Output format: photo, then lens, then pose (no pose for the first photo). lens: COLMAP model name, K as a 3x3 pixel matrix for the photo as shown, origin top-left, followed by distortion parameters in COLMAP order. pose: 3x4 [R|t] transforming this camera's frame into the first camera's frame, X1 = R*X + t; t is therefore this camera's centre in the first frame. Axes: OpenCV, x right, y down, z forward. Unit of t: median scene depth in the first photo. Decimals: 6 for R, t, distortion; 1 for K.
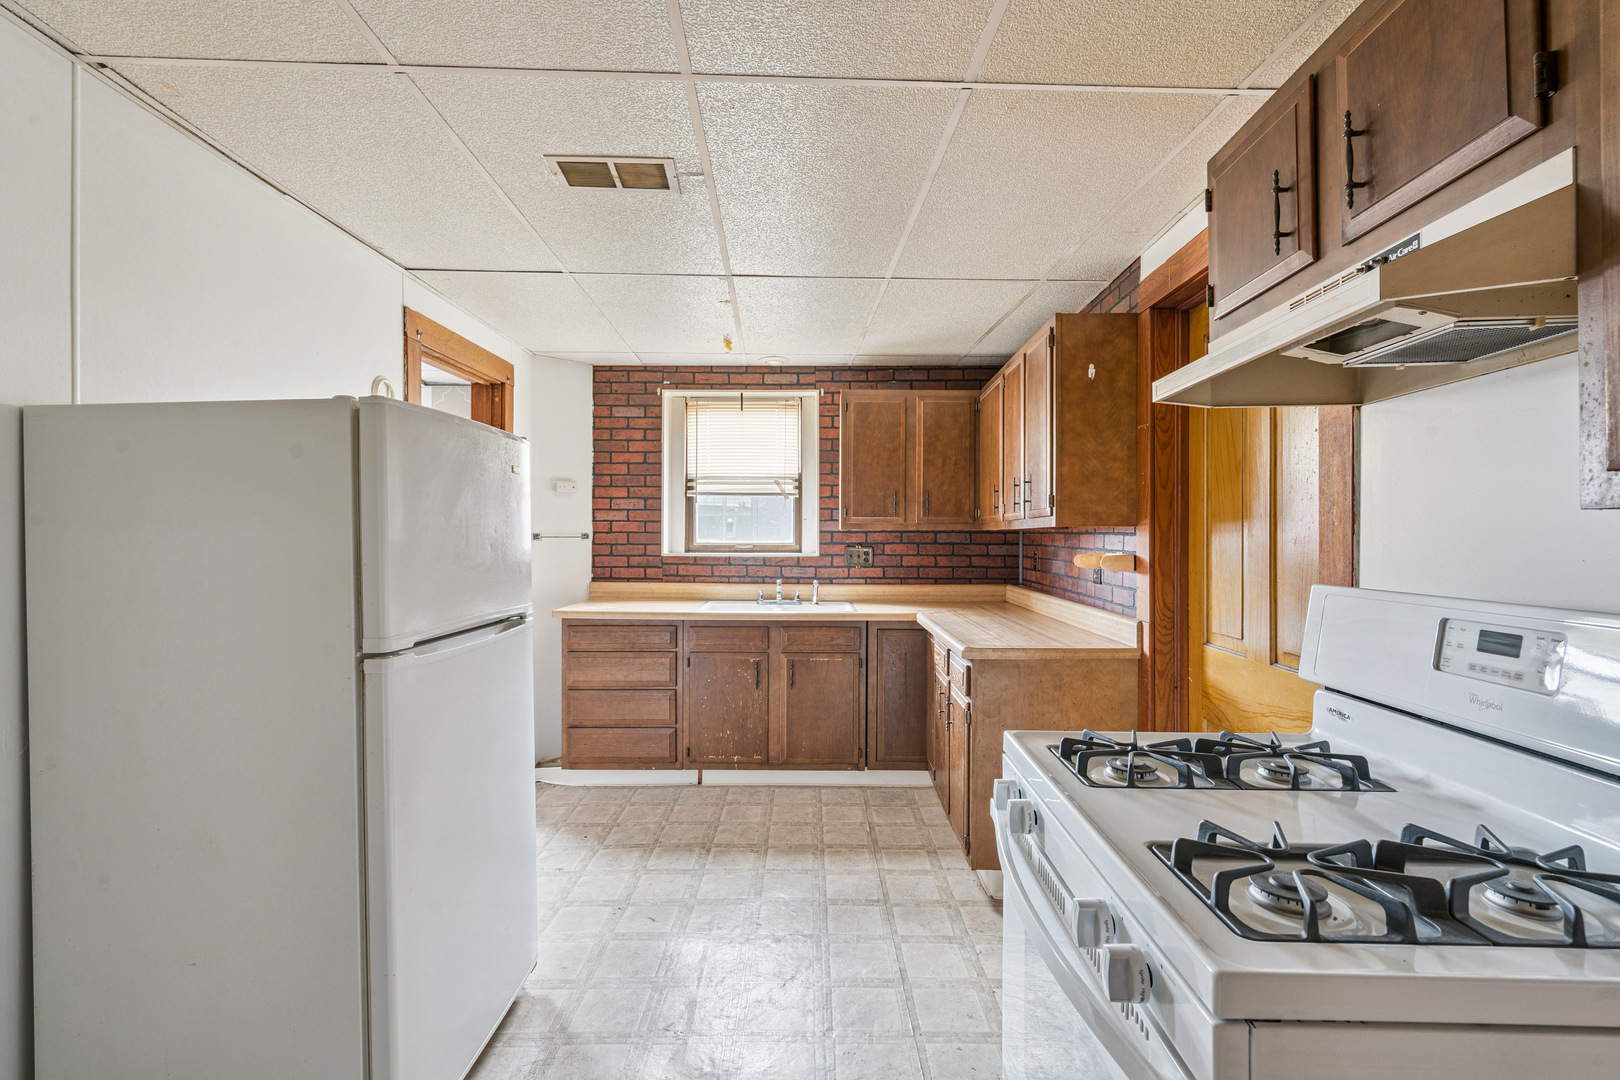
lens RADIAL K [[748.4, 0, 809.7], [0, 748.4, 536.9], [0, 0, 1]] dist [-0.001152, -0.000235]
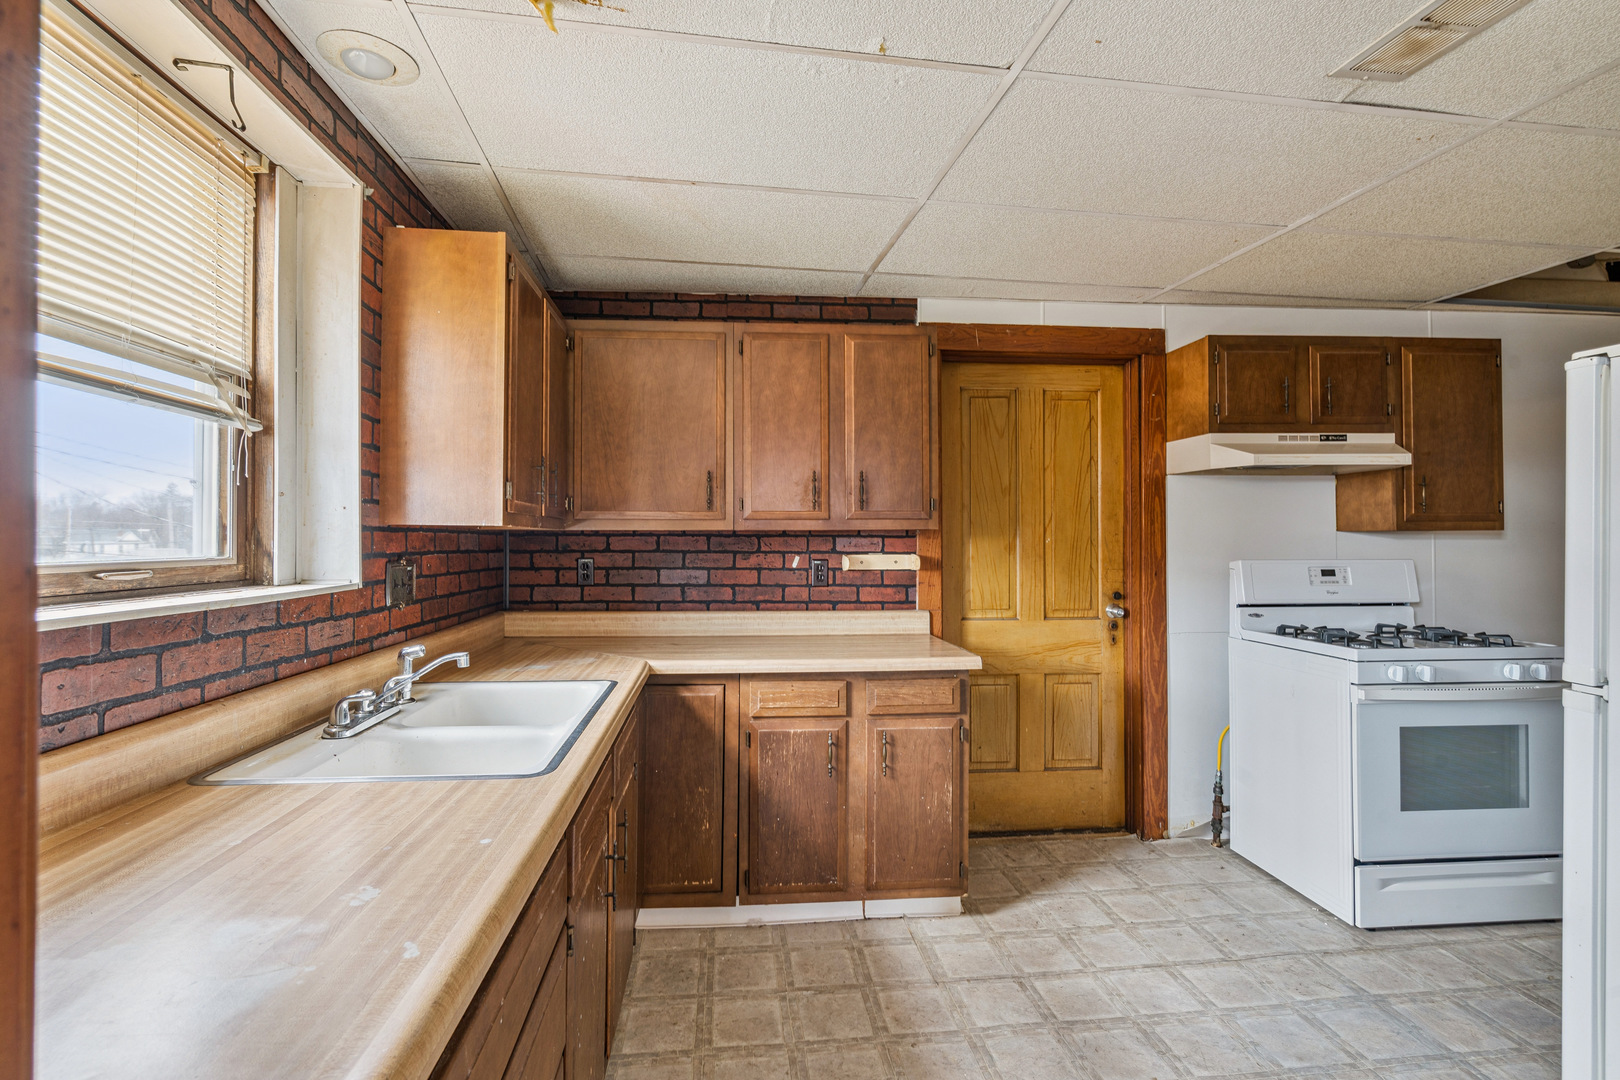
lens RADIAL K [[748.4, 0, 804.8], [0, 748.4, 532.3], [0, 0, 1]] dist [-0.001152, -0.000235]
pose [[-0.131407, 0.005553, 0.991313, -0.574116], [0.000470, 0.999985, -0.005539, -0.002175], [-0.991328, -0.000262, -0.131408, 1.111639]]
